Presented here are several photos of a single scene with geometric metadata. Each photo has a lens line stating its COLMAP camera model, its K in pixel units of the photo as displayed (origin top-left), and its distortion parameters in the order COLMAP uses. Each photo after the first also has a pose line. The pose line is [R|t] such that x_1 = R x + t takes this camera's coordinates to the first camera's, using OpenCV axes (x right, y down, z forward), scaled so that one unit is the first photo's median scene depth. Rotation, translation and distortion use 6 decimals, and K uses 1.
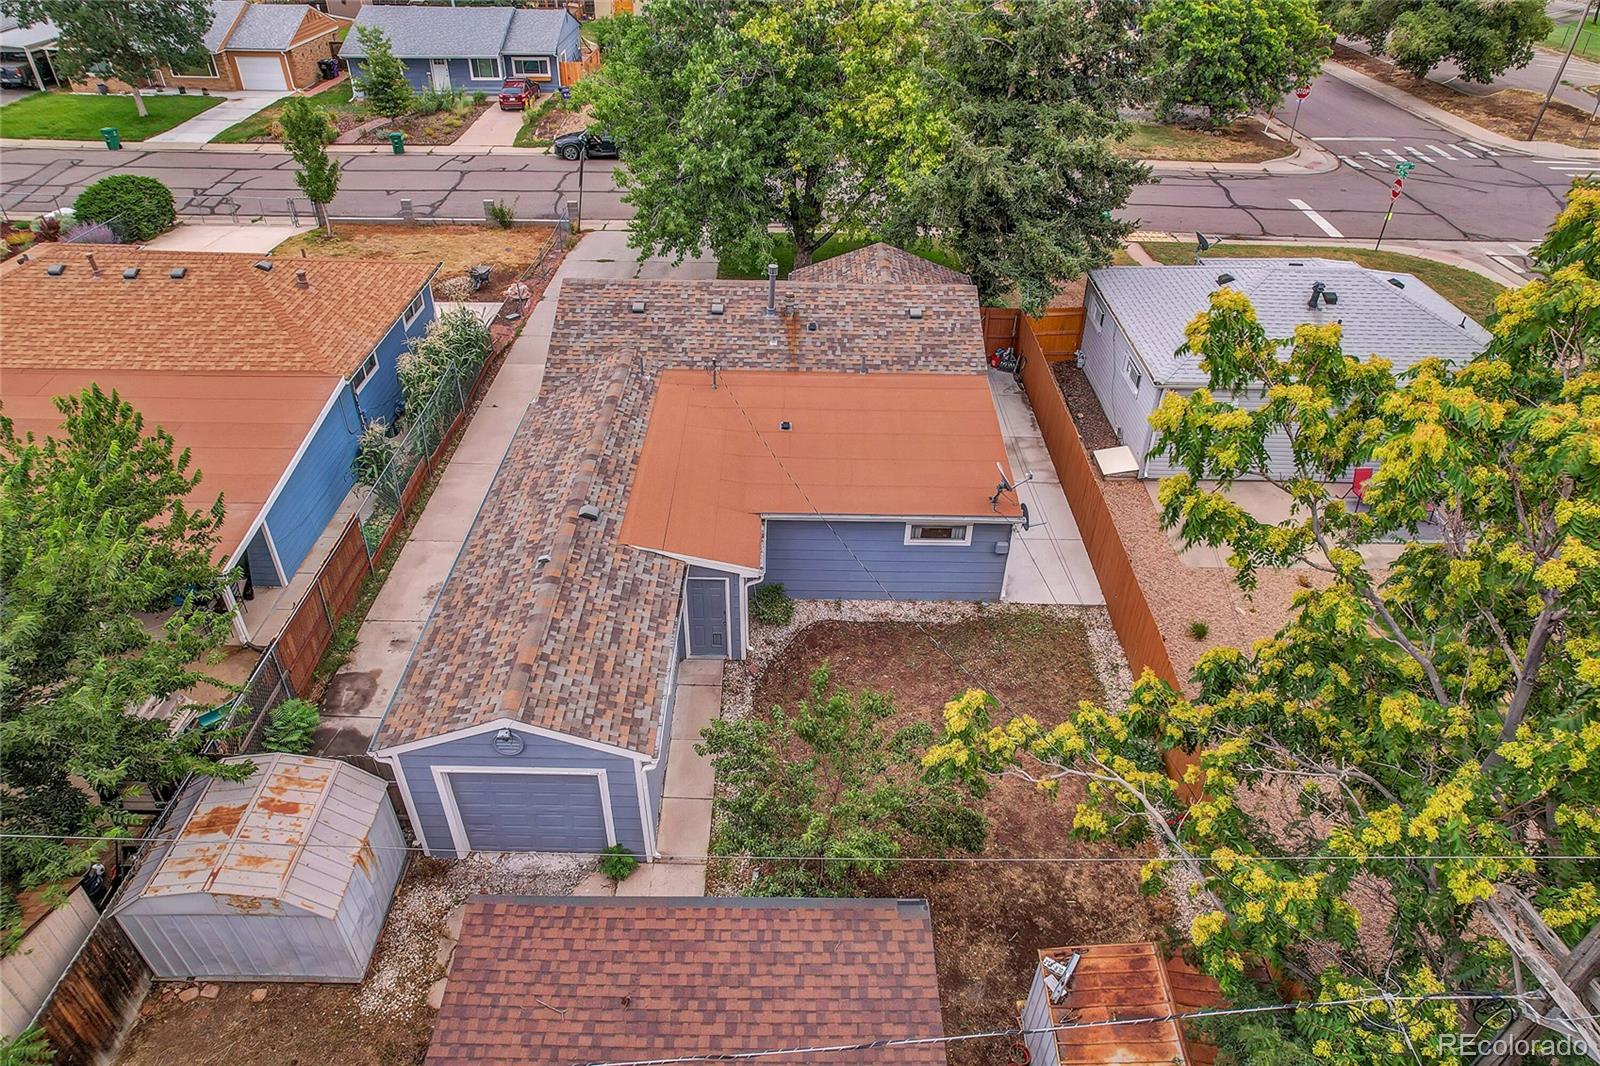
lens RADIAL K [[1019.7, 0, 800.0], [0, 1019.7, 533.0], [0, 0, 1]] dist [-0.068837, 0.058059]
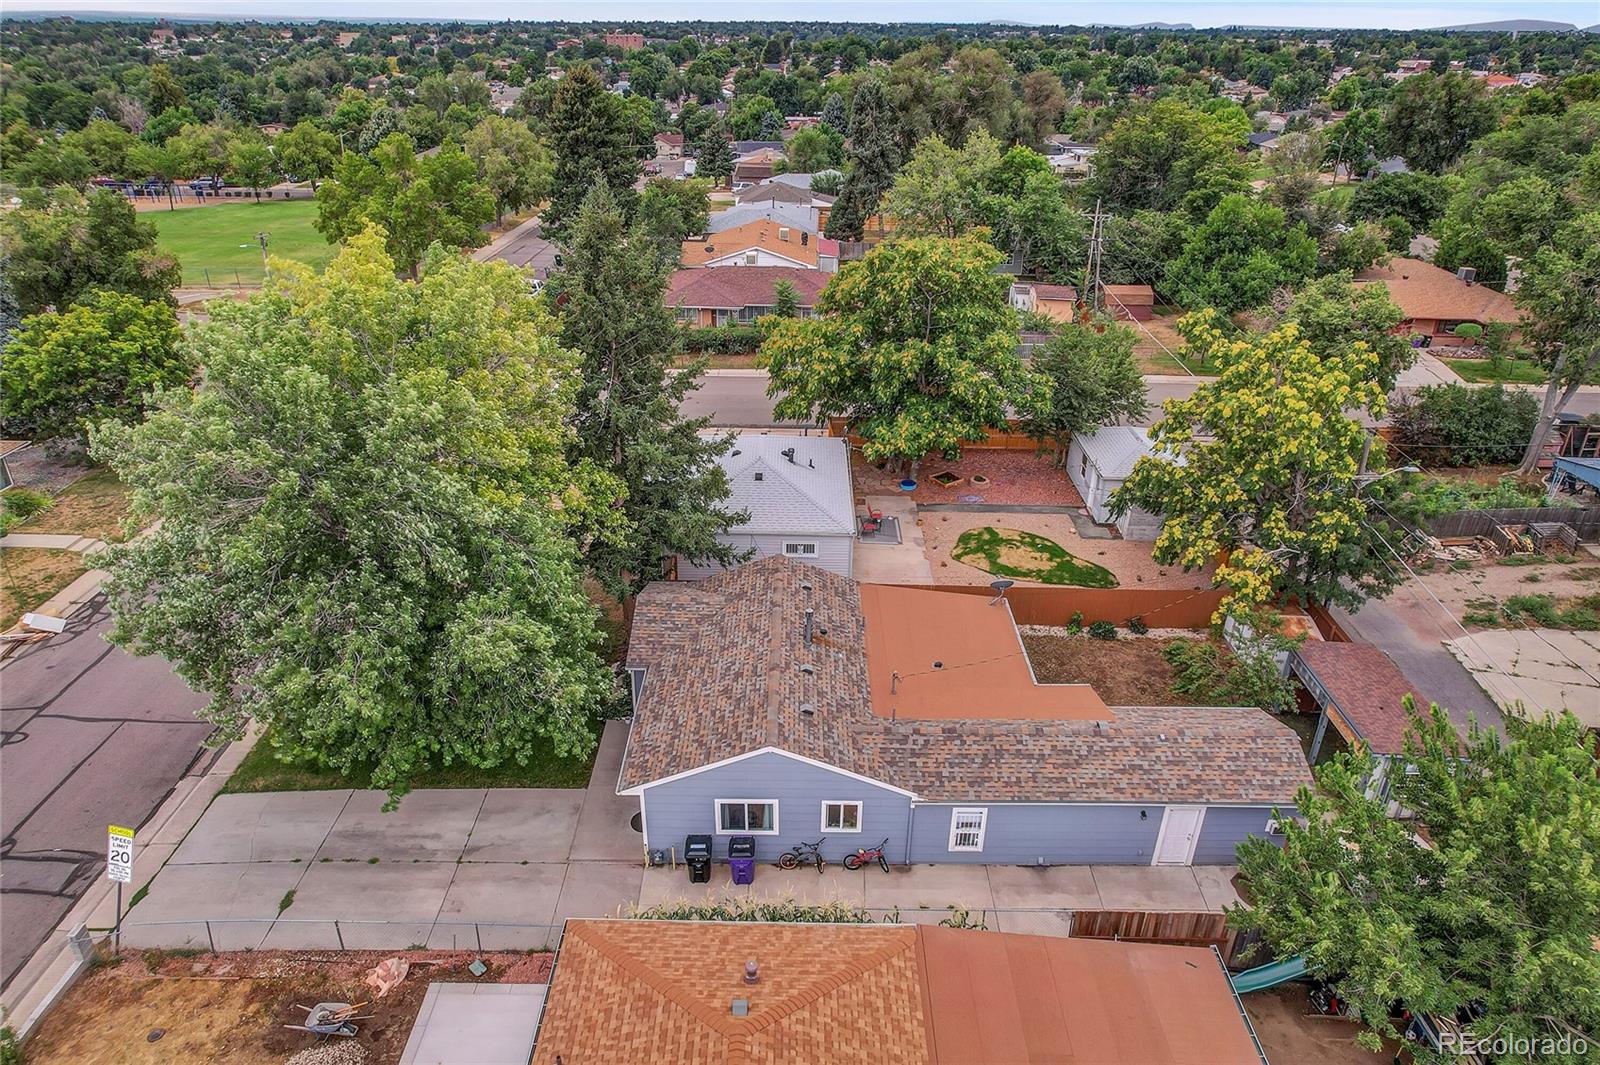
lens RADIAL K [[1019.7, 0, 800.0], [0, 1019.7, 532.5], [0, 0, 1]] dist [-0.068837, 0.058059]
pose [[-0.000463, -0.461587, 0.887095, -1.120449], [0.573743, 0.726439, 0.378291, -0.837813], [-0.819035, 0.509140, 0.264496, 0.660770]]
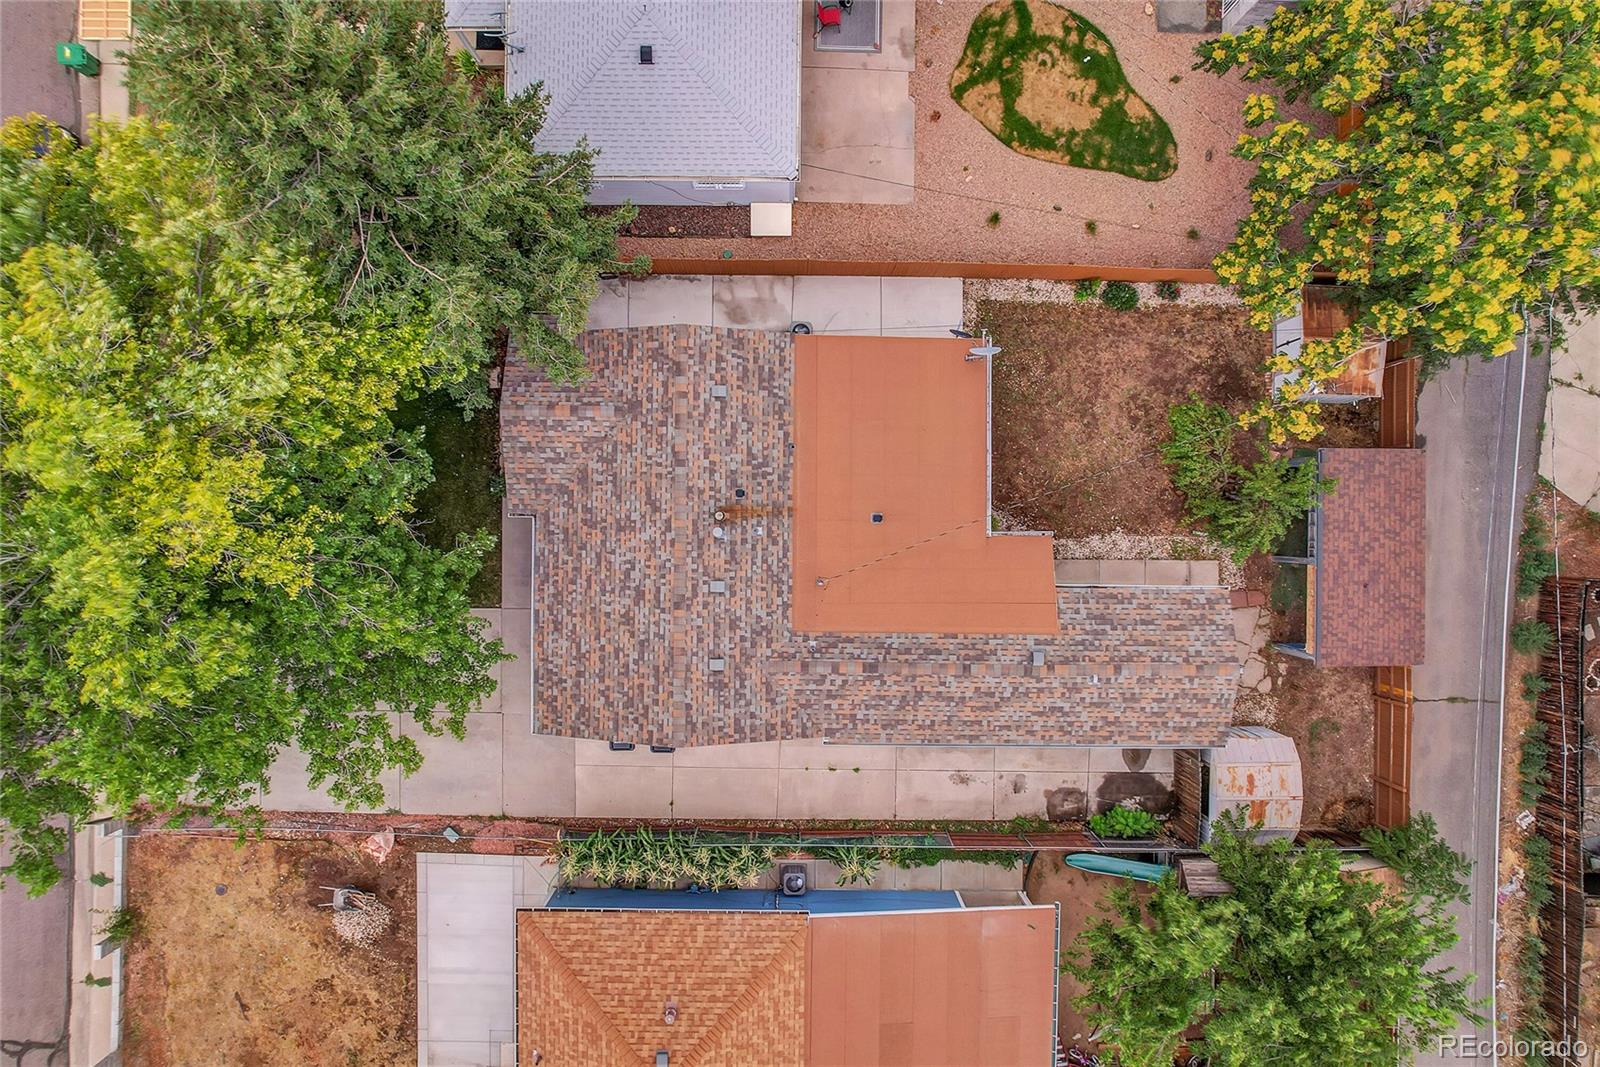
lens RADIAL K [[1019.7, 0, 800.0], [0, 1019.7, 533.5], [0, 0, 1]] dist [-0.068837, 0.058059]
pose [[0.005205, -0.999737, -0.022340, -0.005345], [0.575650, -0.015272, 0.817554, -1.073946], [-0.817680, -0.017115, 0.575419, 0.374596]]
